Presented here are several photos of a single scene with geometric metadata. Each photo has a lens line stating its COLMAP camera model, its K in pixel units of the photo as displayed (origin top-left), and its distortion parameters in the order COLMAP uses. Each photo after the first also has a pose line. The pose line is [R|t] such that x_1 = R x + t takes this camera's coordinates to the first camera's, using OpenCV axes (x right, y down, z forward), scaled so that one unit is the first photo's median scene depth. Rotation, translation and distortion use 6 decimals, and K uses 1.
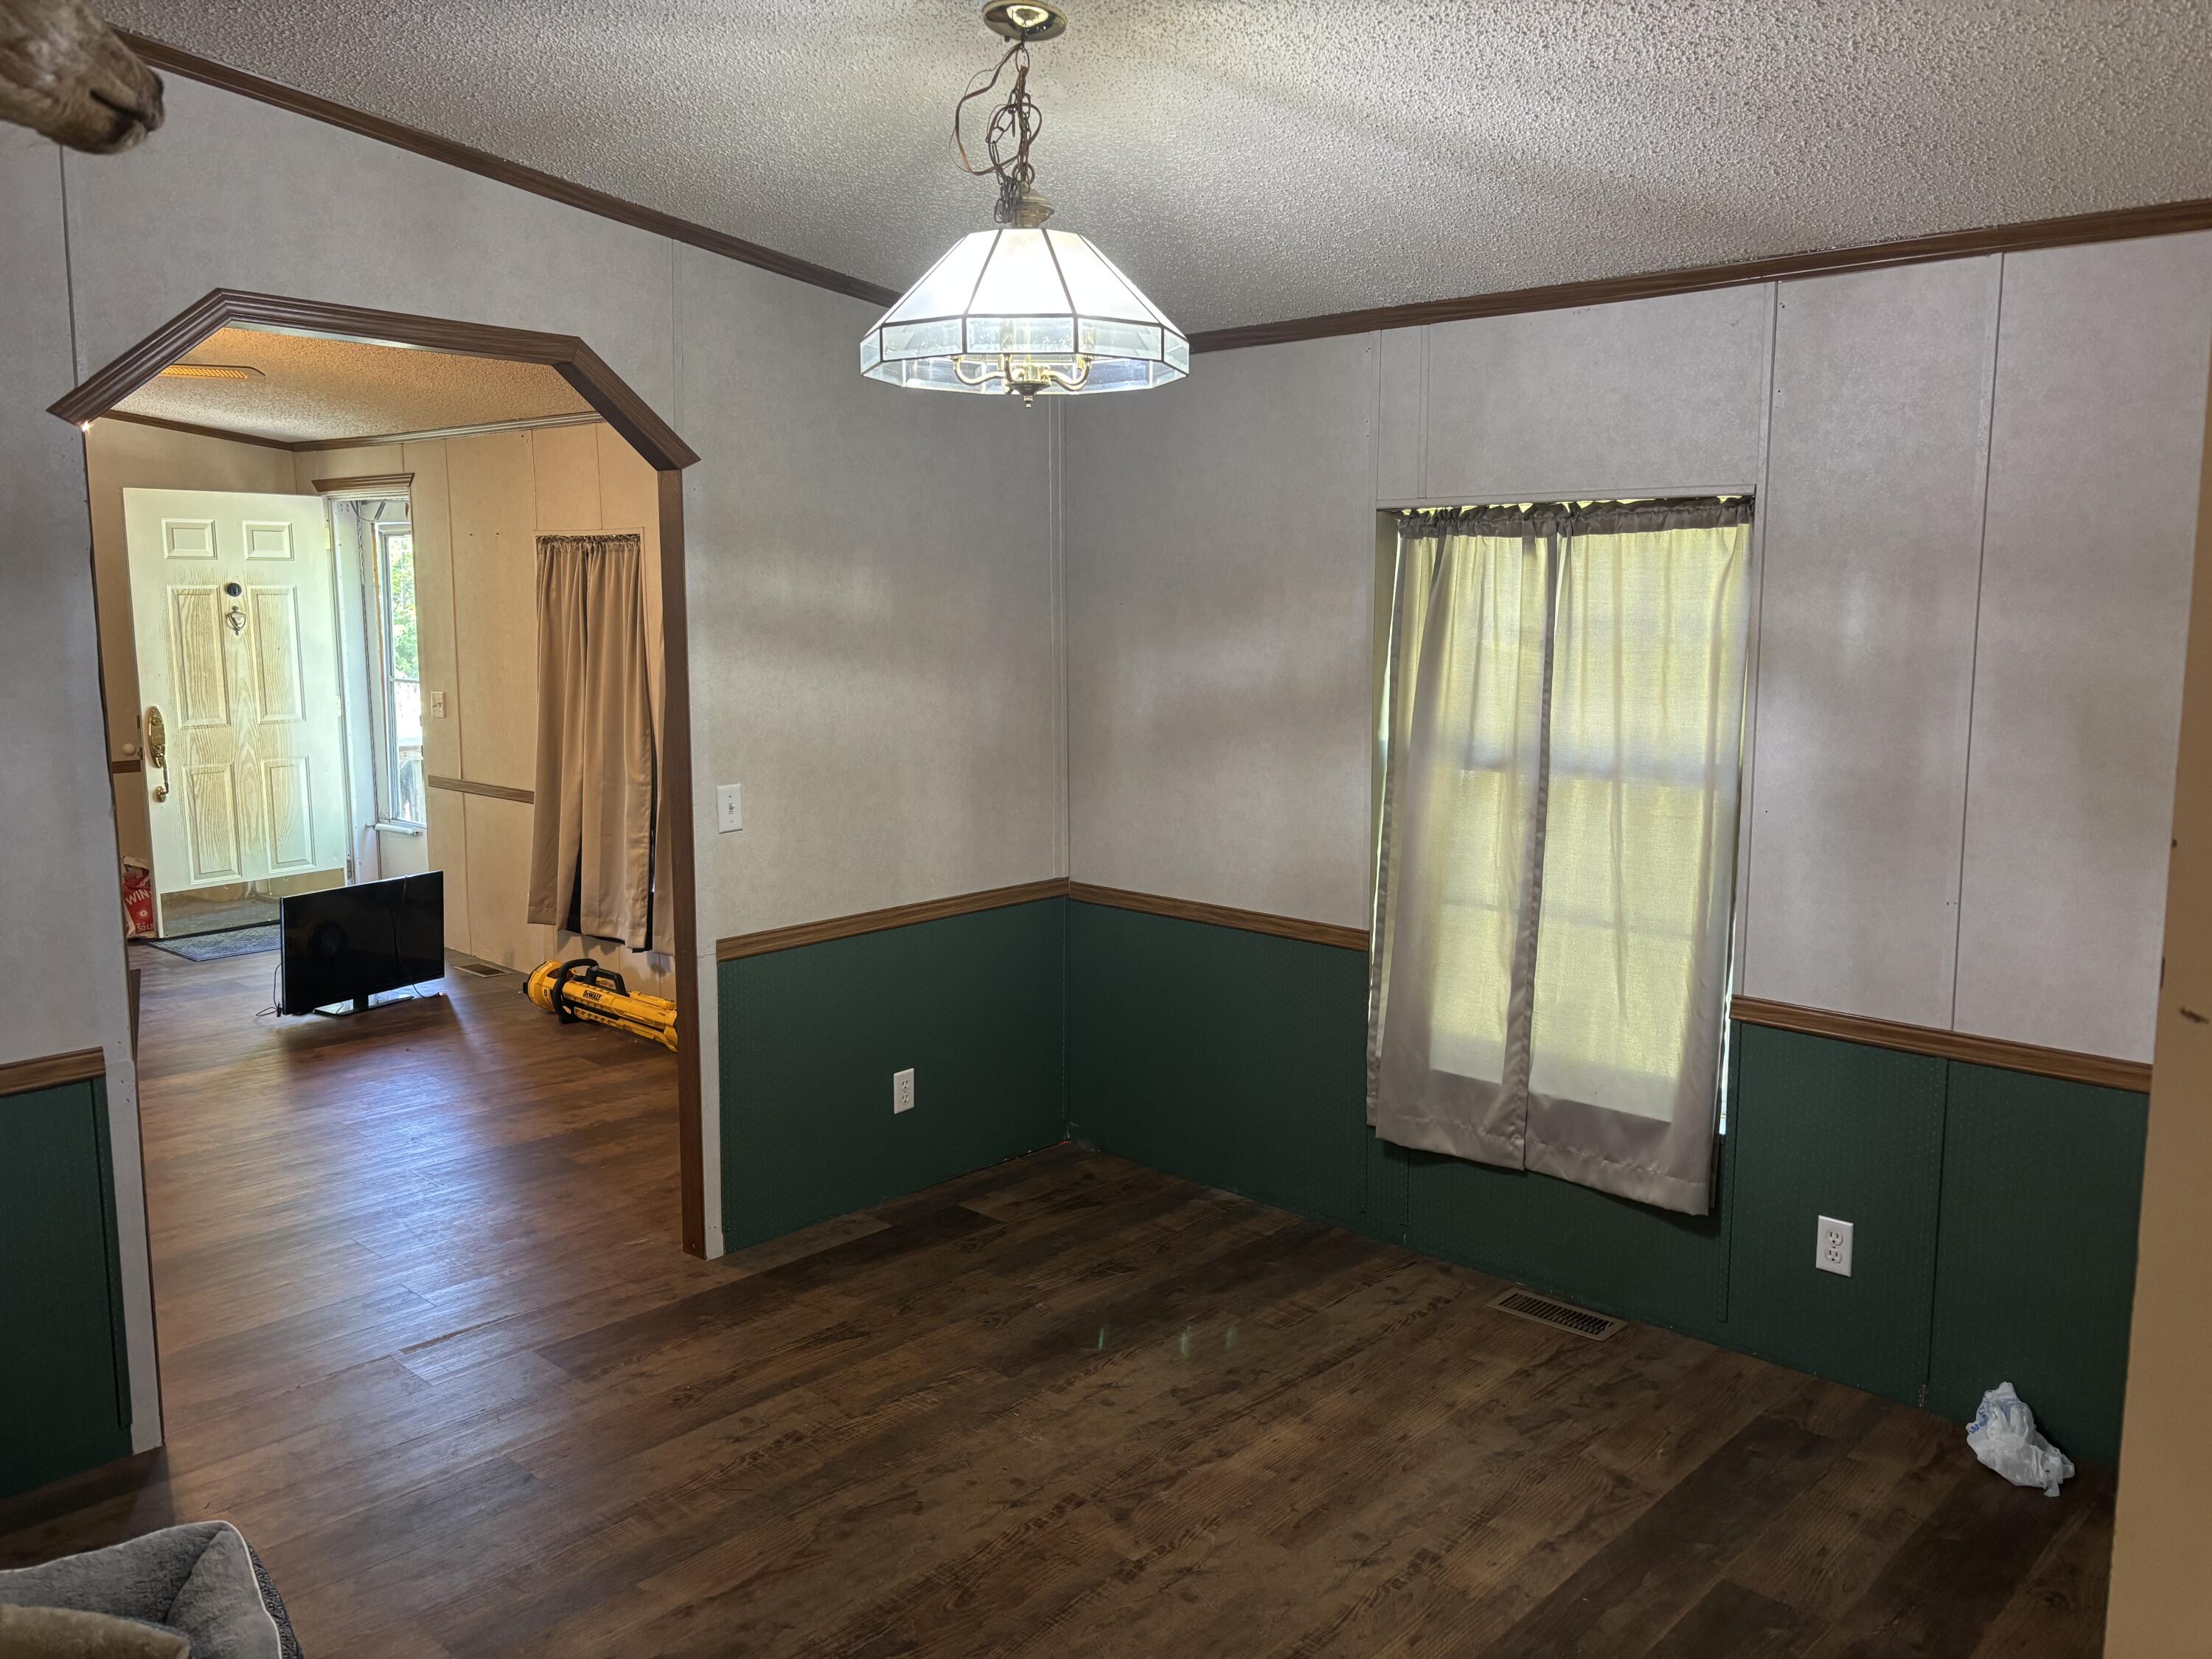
lens RADIAL K [[1715.3, 0, 1091.7], [0, 1715.3, 828.2], [0, 0, 1]] dist [0.067822, -0.067947]
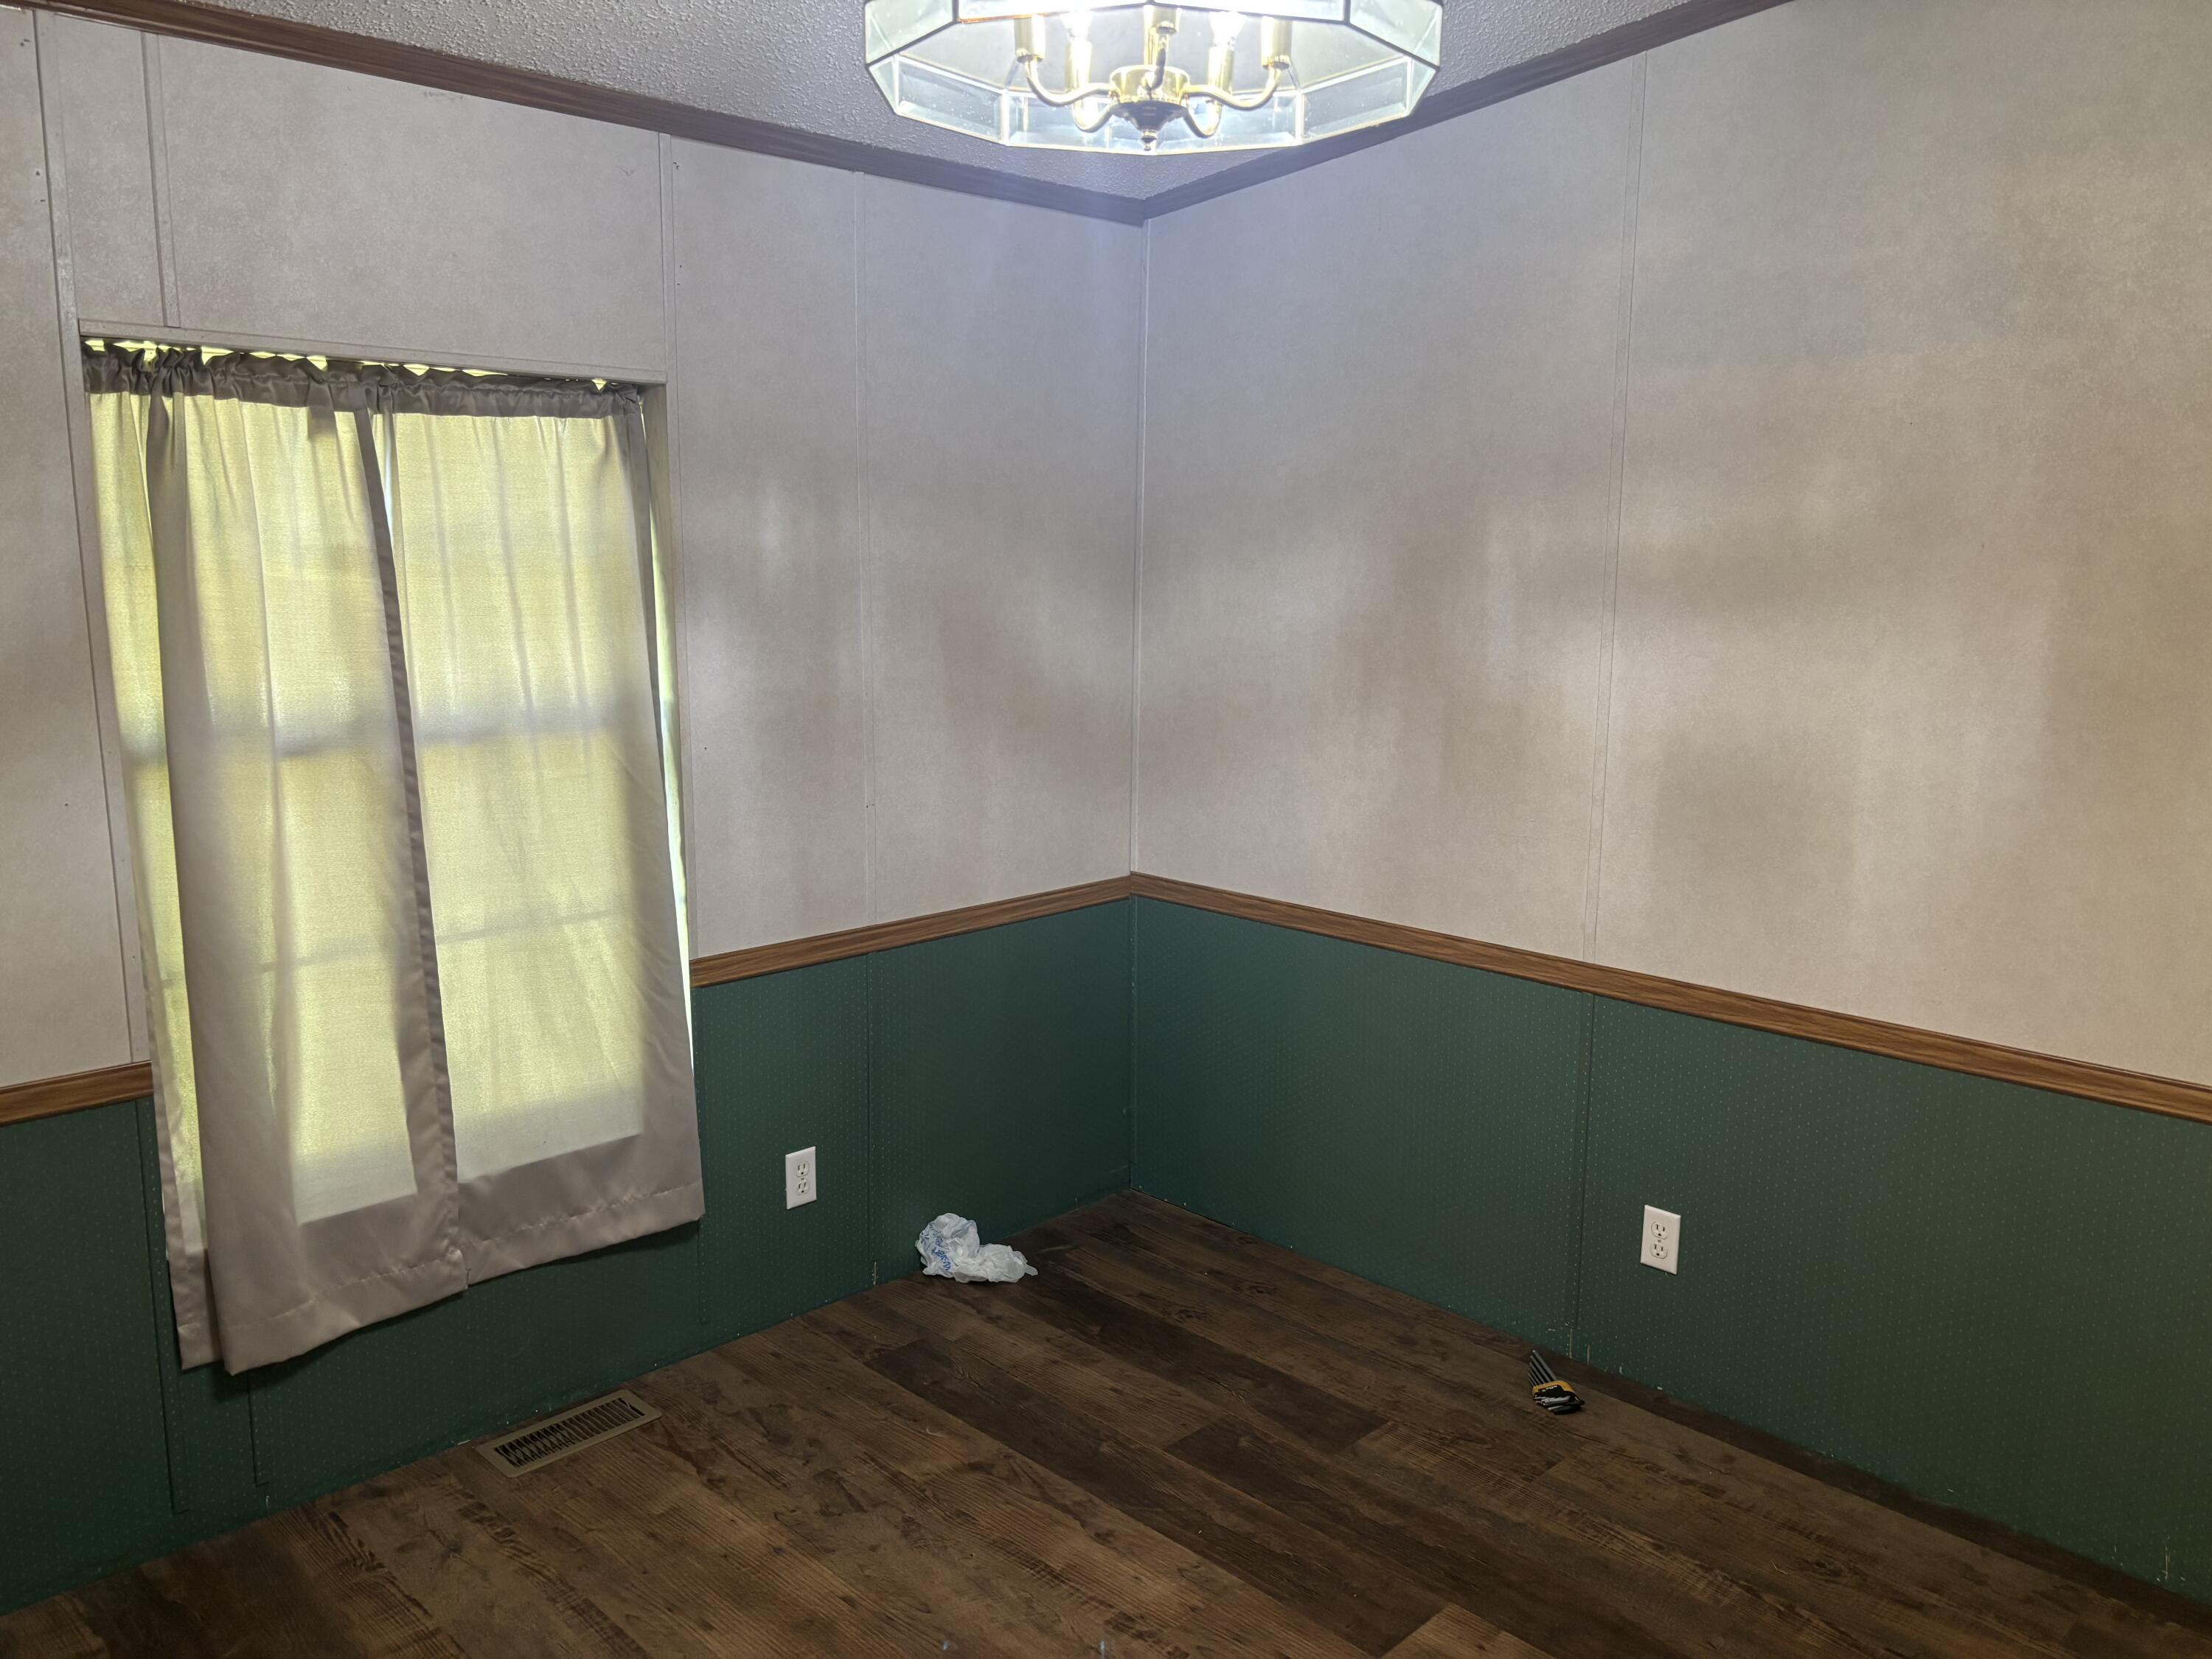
lens RADIAL K [[1715.3, 0, 1101.7], [0, 1715.3, 821.4], [0, 0, 1]] dist [0.067822, -0.067947]
pose [[0.033586, -0.171055, 0.984689, -0.421506], [0.125451, 0.978174, 0.165645, -0.081979], [-0.991531, 0.117967, 0.054312, 0.656455]]
